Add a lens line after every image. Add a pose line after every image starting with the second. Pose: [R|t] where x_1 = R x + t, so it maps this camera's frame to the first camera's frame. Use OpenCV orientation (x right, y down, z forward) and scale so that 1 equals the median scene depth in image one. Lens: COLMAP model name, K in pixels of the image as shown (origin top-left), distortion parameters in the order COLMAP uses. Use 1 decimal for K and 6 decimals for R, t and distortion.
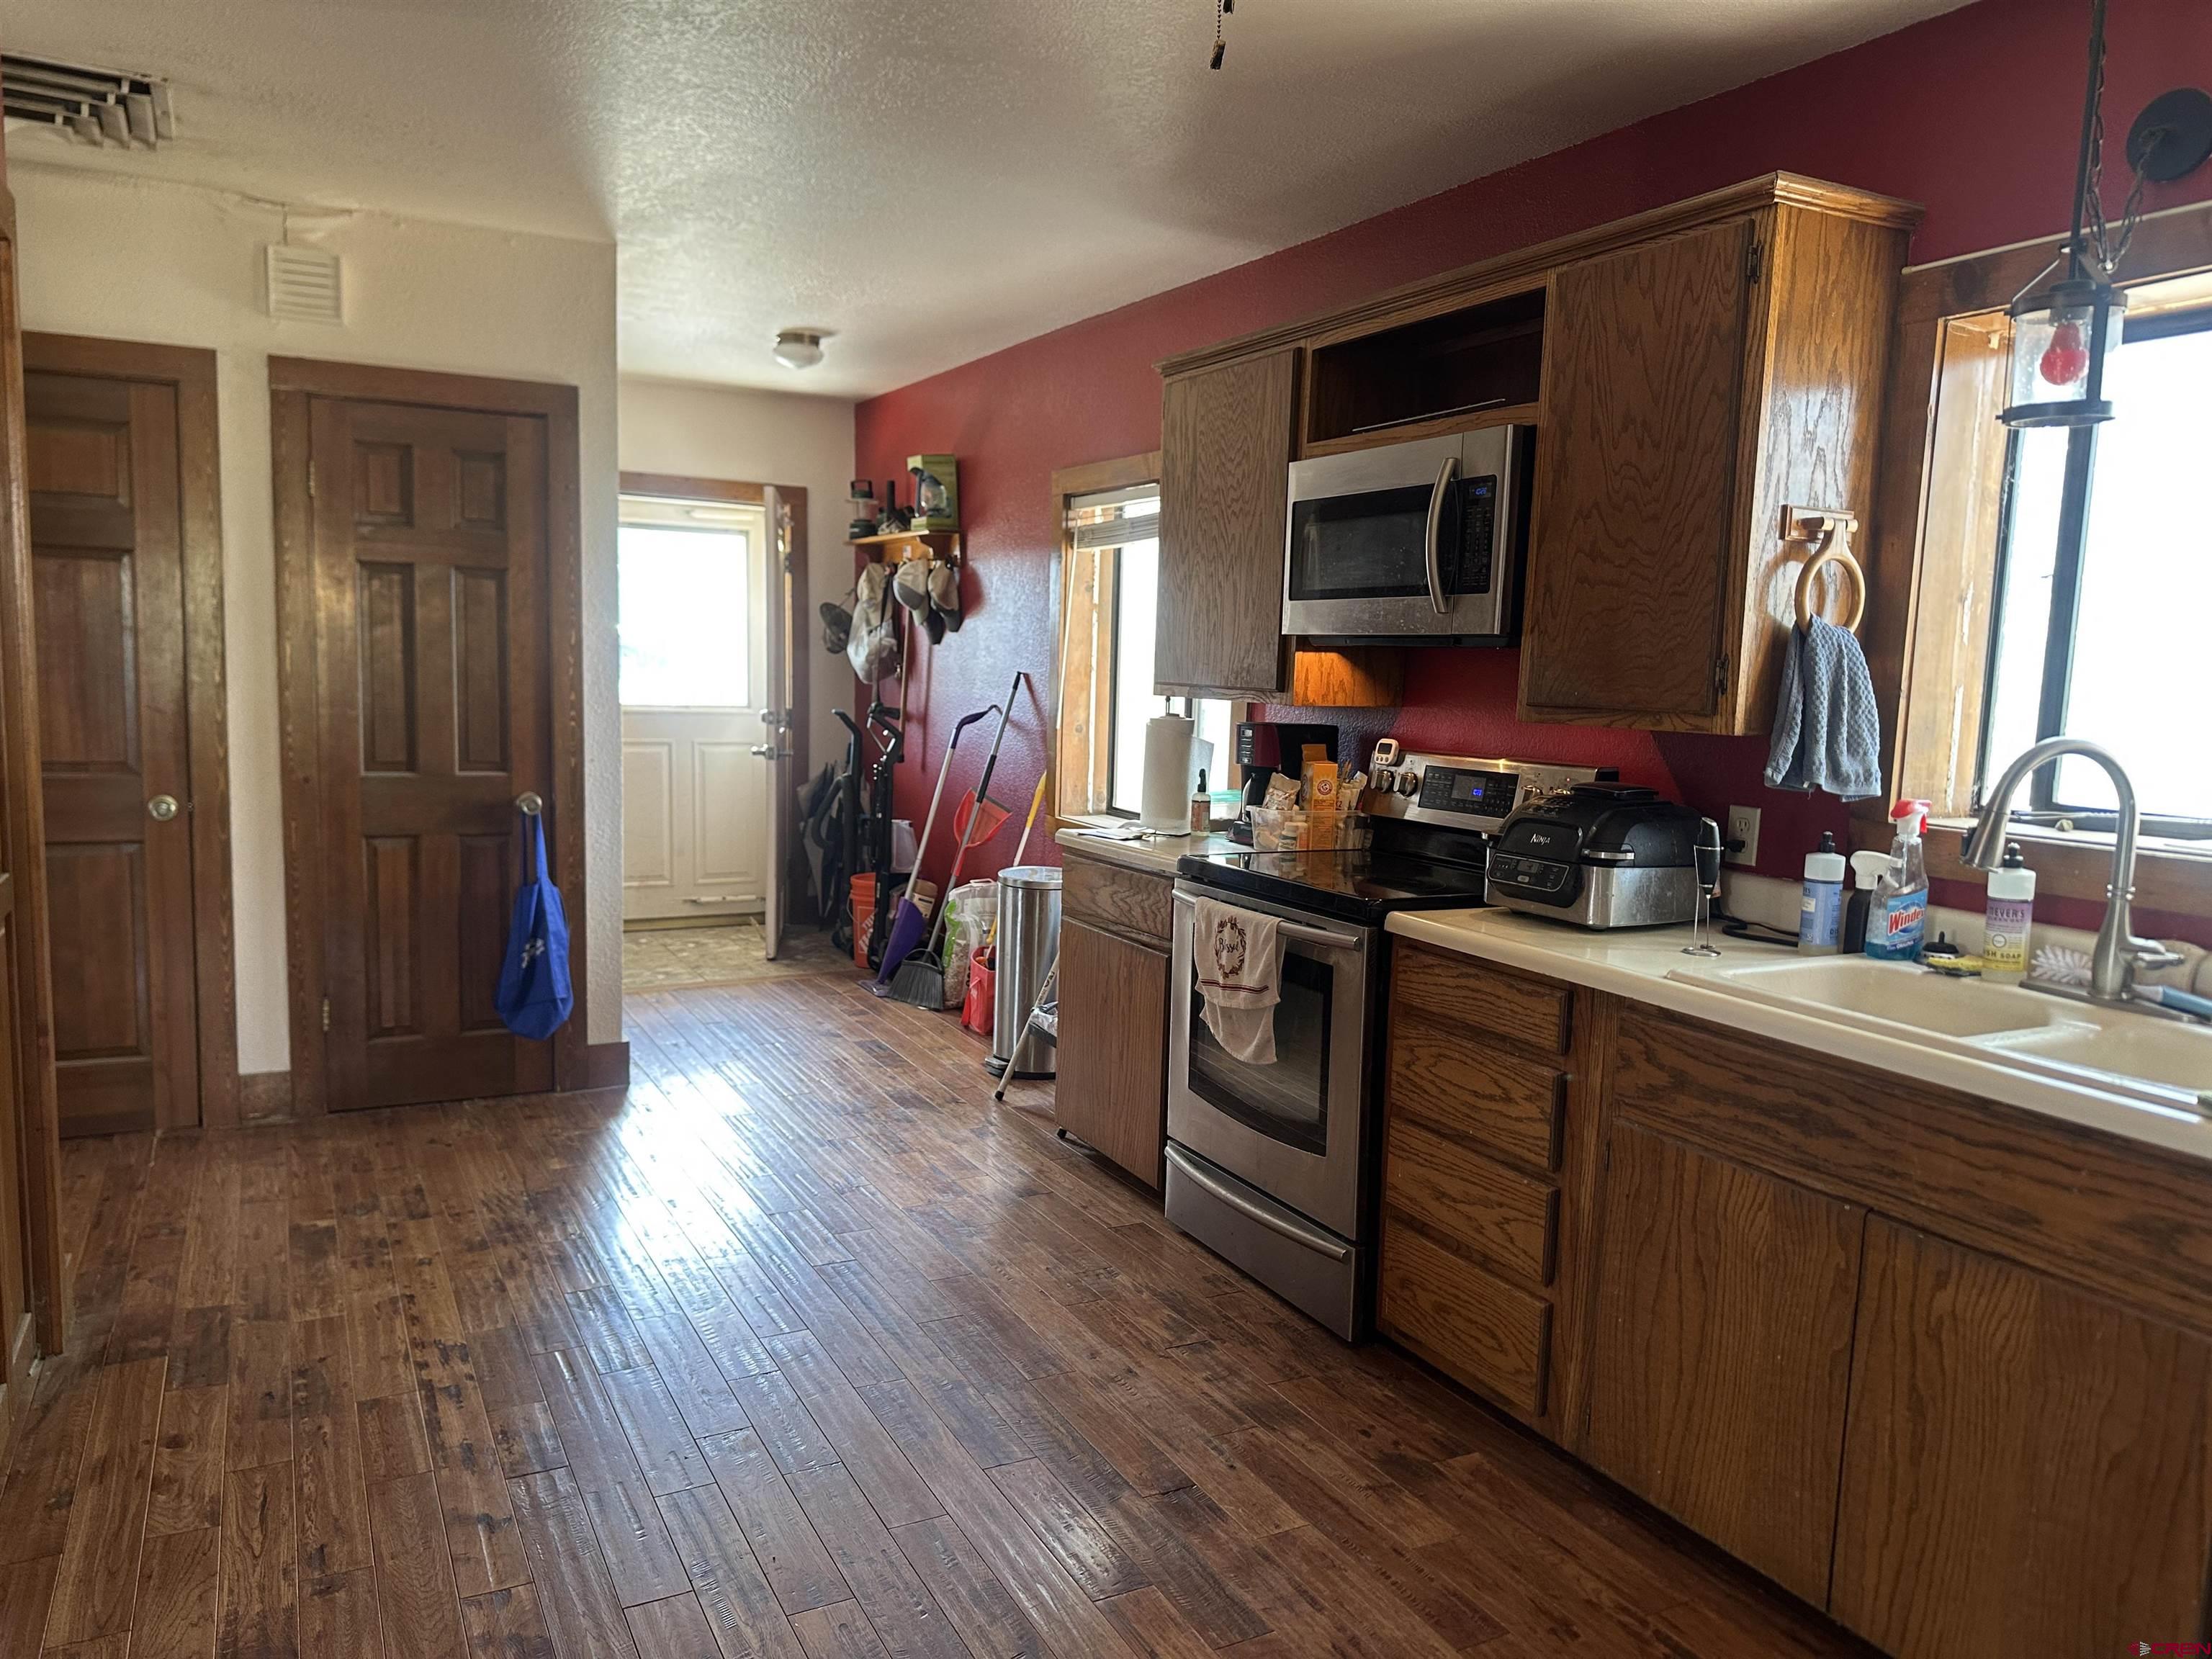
lens RADIAL K [[1546.1, 0, 1108.7], [0, 1546.1, 848.4], [0, 0, 1]] dist [0.049492, -0.077887]
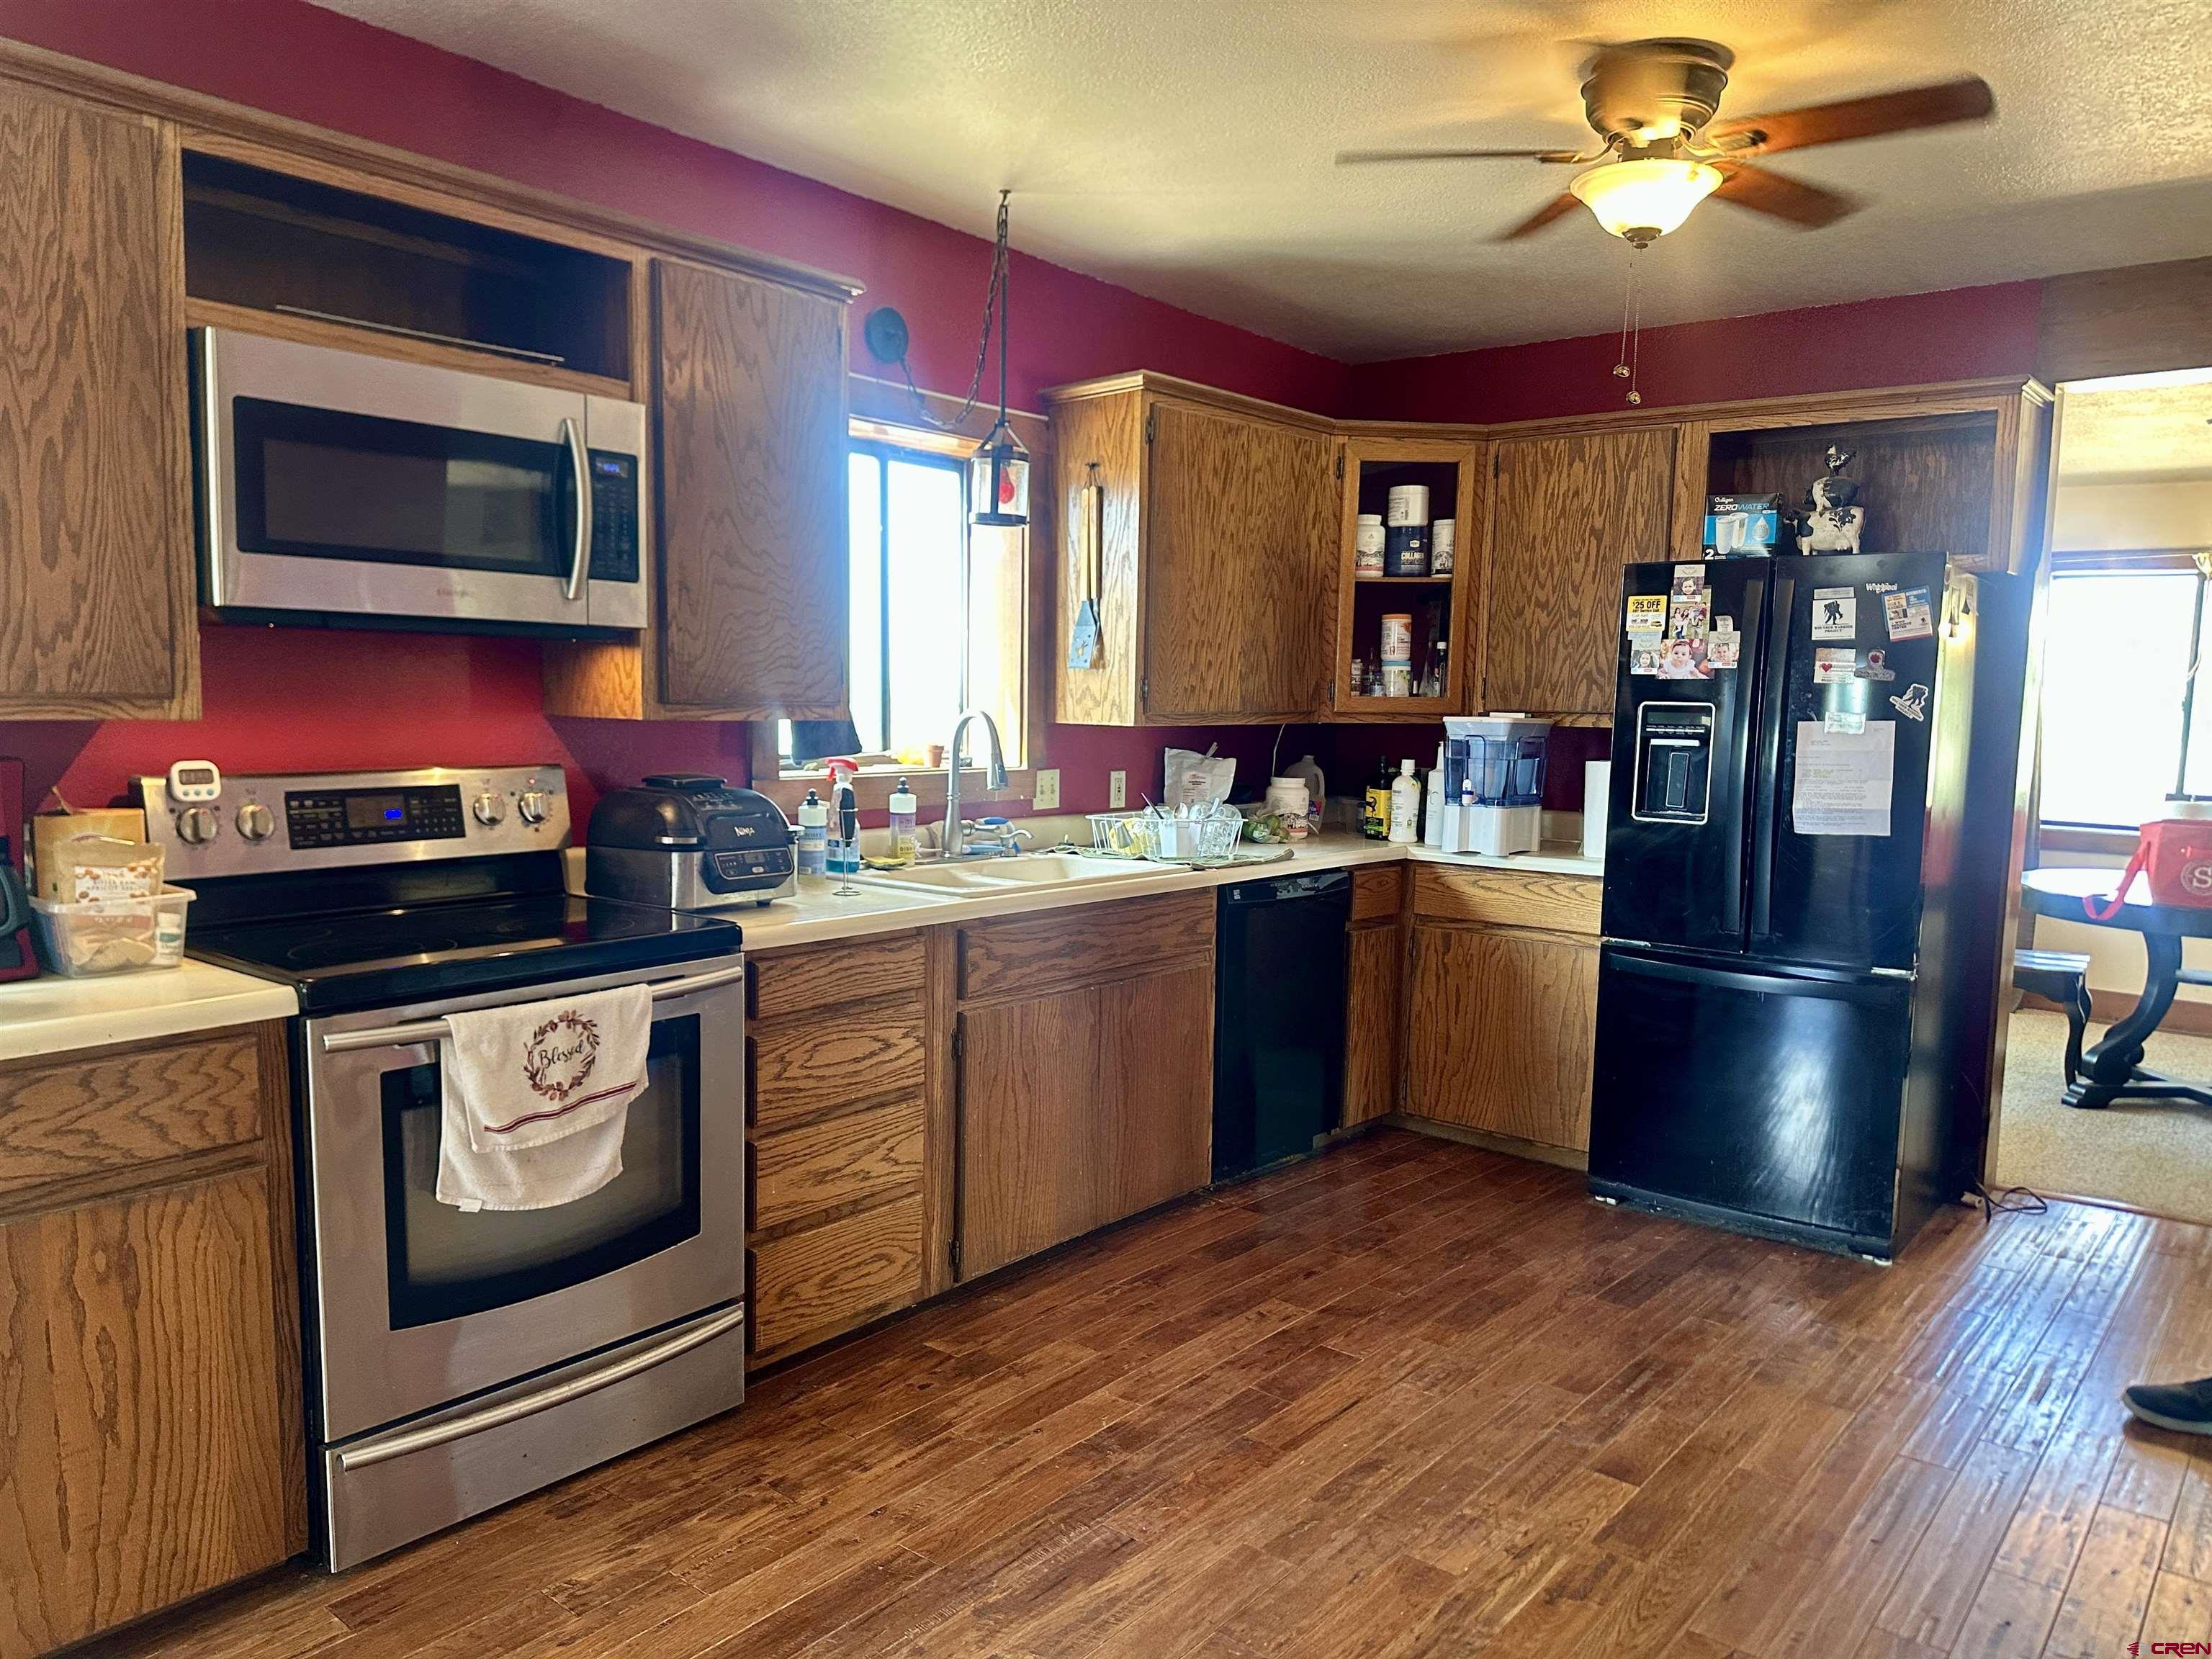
lens RADIAL K [[1547.6, 0, 1099.4], [0, 1547.6, 842.7], [0, 0, 1]] dist [0.124965, -0.164627]
pose [[-0.381479, -0.137661, 0.914069, -0.762191], [0.073968, 0.981132, 0.178631, -0.165205], [-0.921413, 0.135756, -0.364099, 1.143878]]
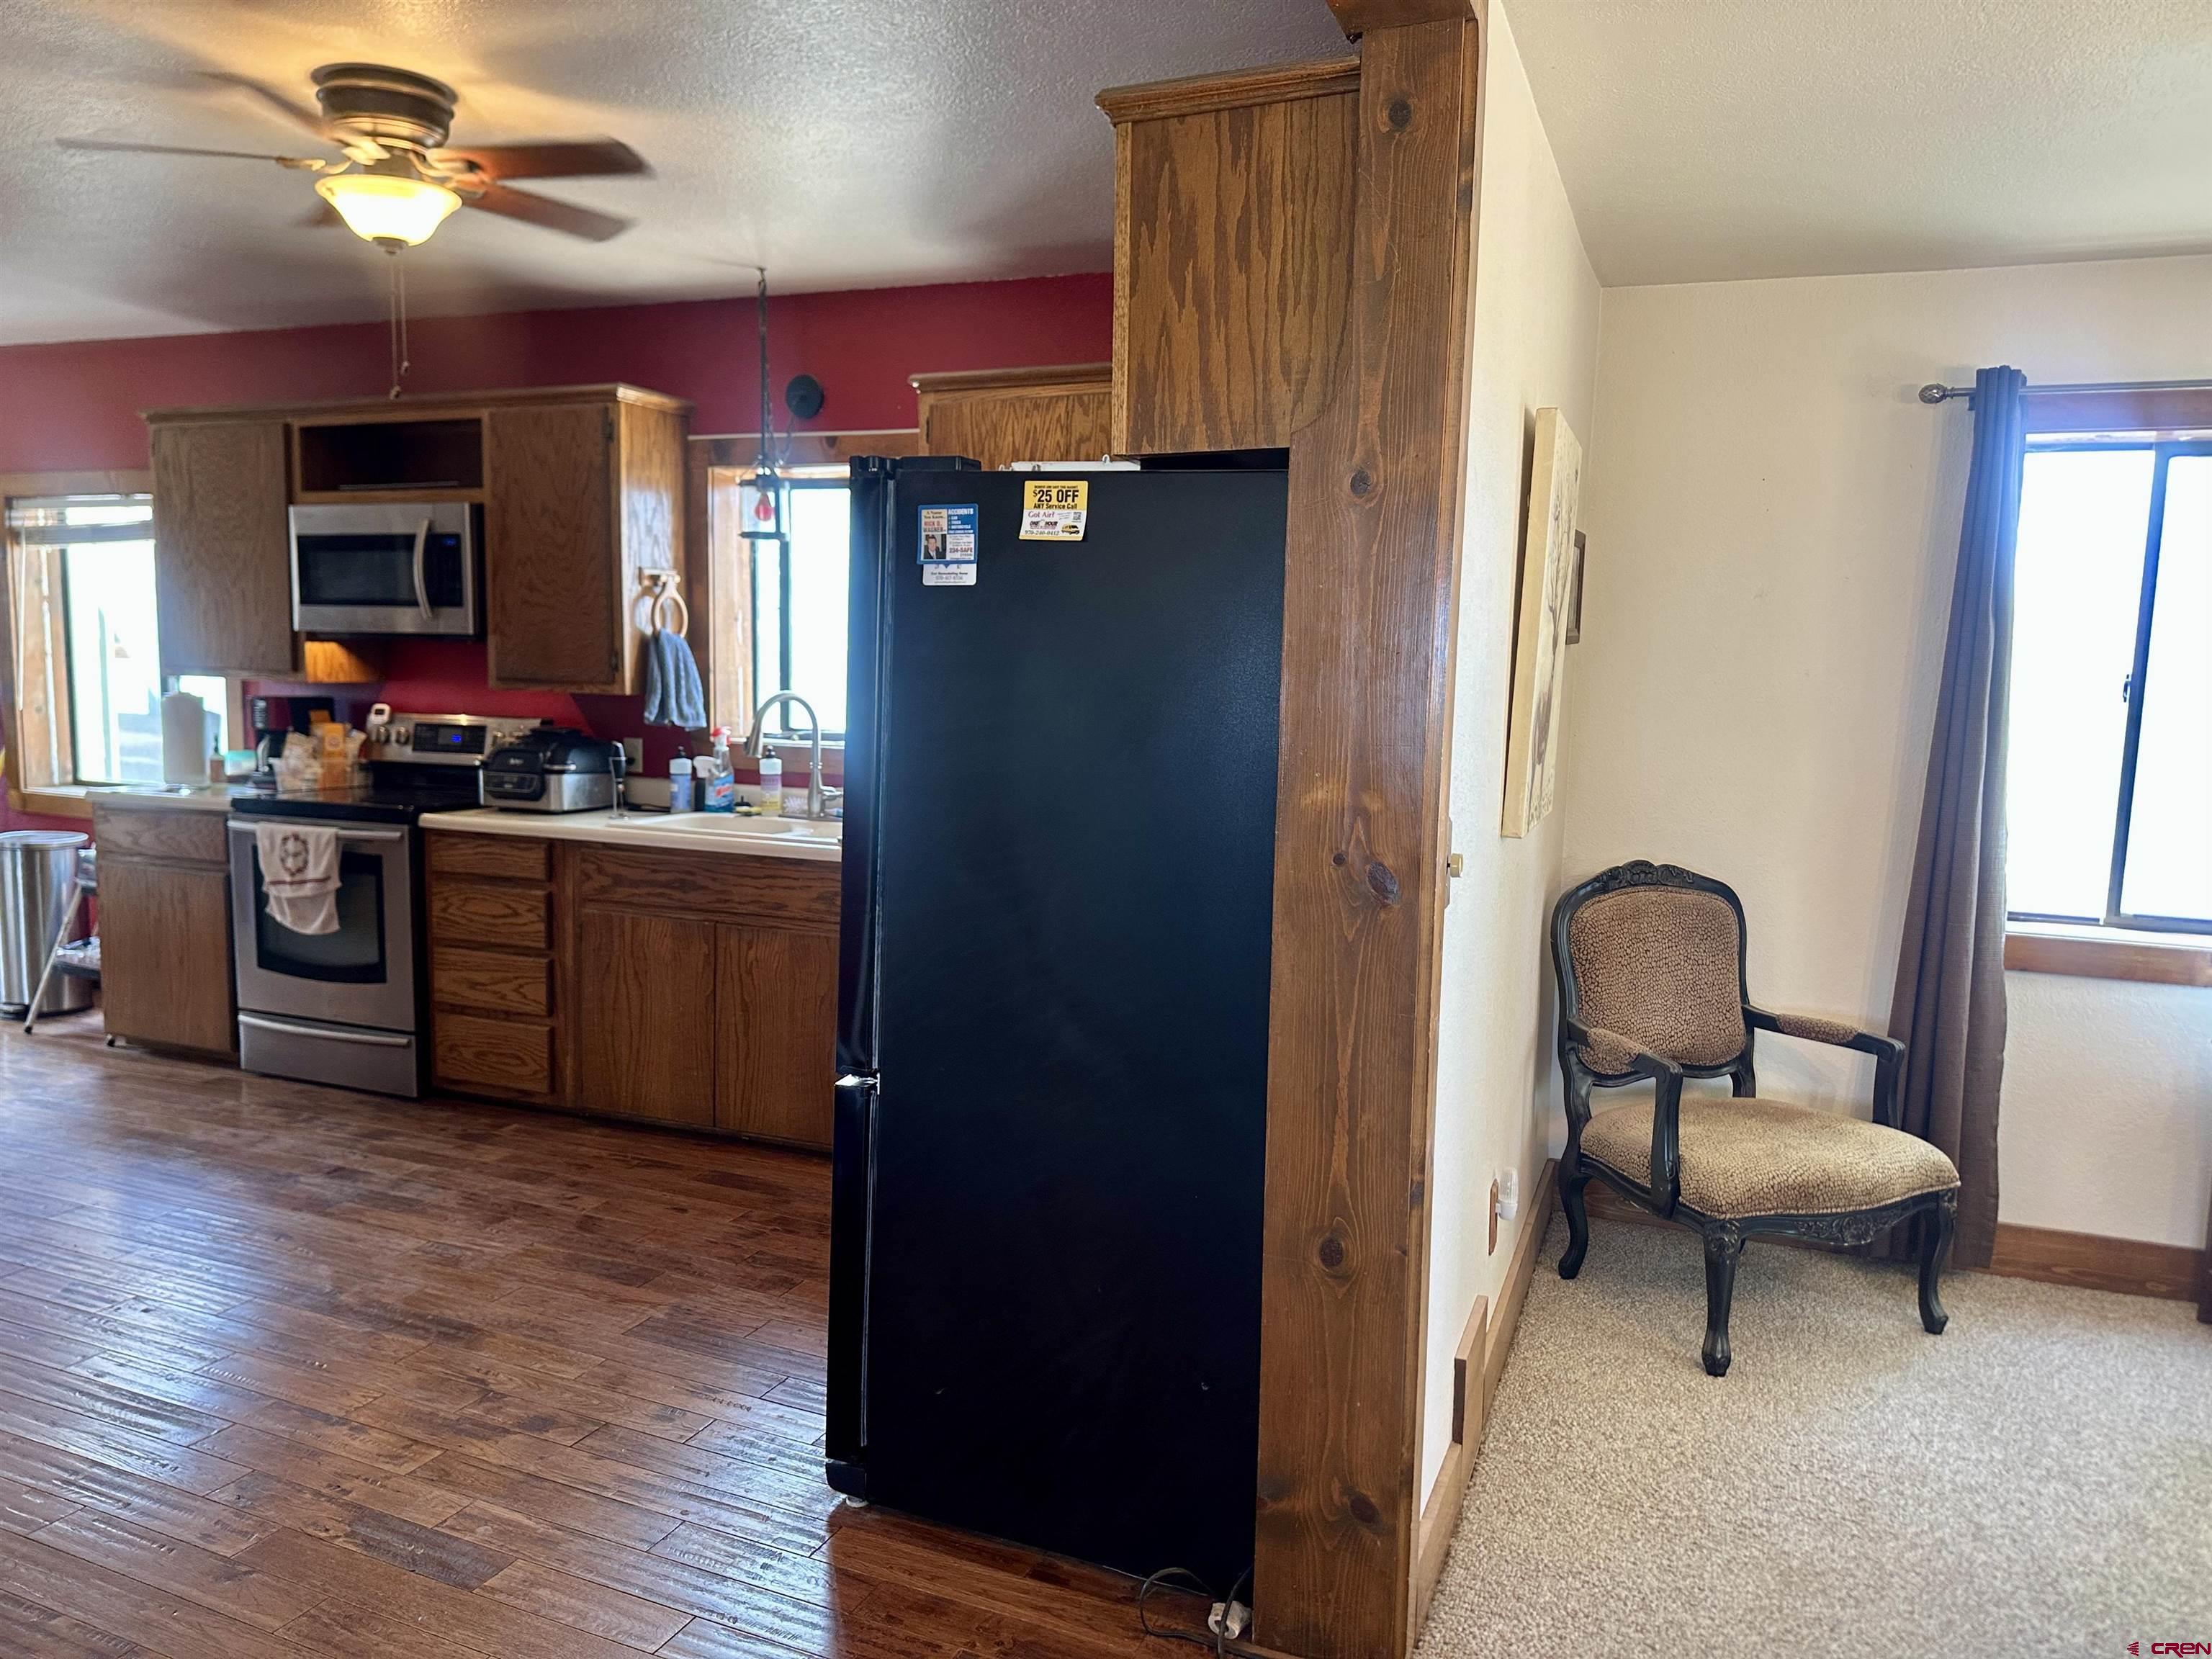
lens RADIAL K [[1546.1, 0, 1108.7], [0, 1546.1, 848.4], [0, 0, 1]] dist [0.049492, -0.077887]
pose [[0.765302, -0.092527, 0.636986, -0.290687], [0.079482, 0.995625, 0.049129, 0.053473], [-0.638745, 0.013030, 0.769308, -0.646943]]
